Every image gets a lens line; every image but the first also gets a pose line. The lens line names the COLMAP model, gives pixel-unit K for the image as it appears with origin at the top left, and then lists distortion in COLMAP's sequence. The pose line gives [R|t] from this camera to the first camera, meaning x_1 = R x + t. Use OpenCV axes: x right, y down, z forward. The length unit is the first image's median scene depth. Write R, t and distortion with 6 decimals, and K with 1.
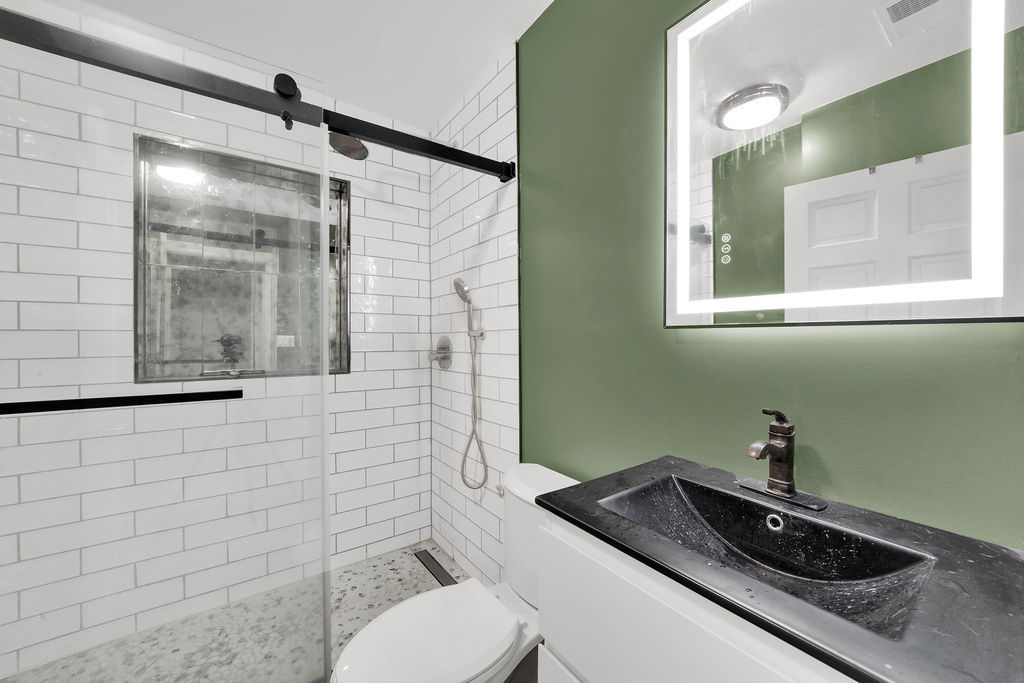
lens RADIAL K [[378.8, 0, 512.0], [0, 378.8, 341.5], [0, 0, 1]] dist [-0.018825, 0.000405]
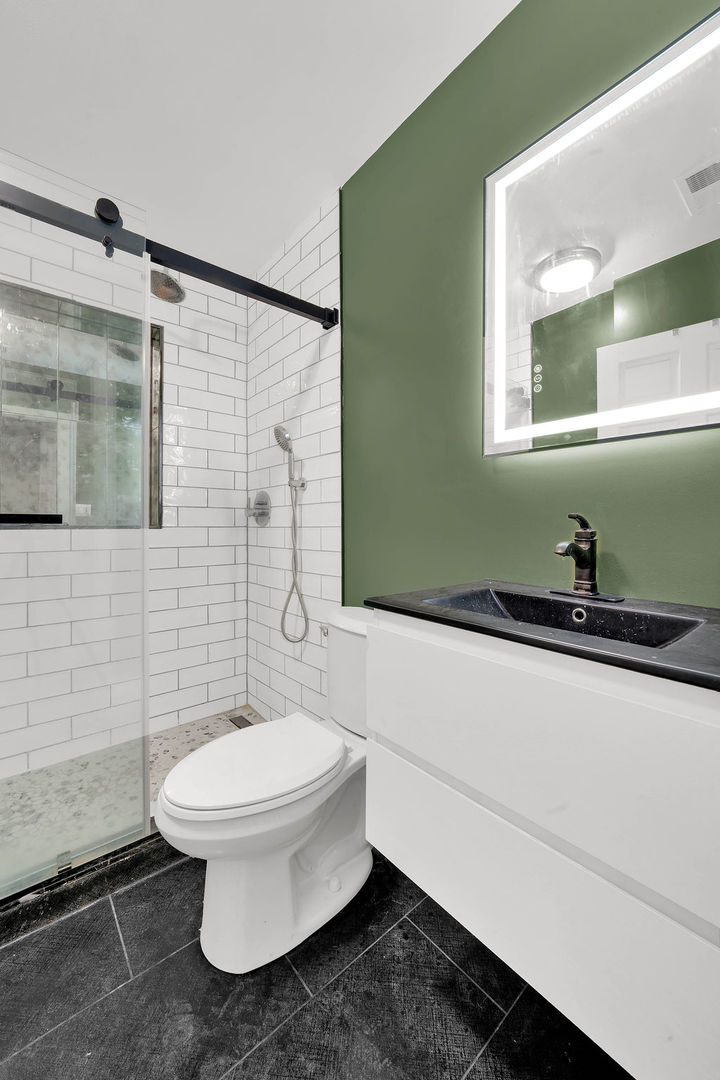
lens RADIAL K [[406.0, 0, 358.8], [0, 406.0, 525.9], [0, 0, 1]] dist [-0.019531, -0.000002]
pose [[0.996803, 0.002822, 0.079852, -0.020517], [-0.002494, 0.999988, -0.004205, 0.099734], [-0.079862, 0.003992, 0.996798, -0.063640]]
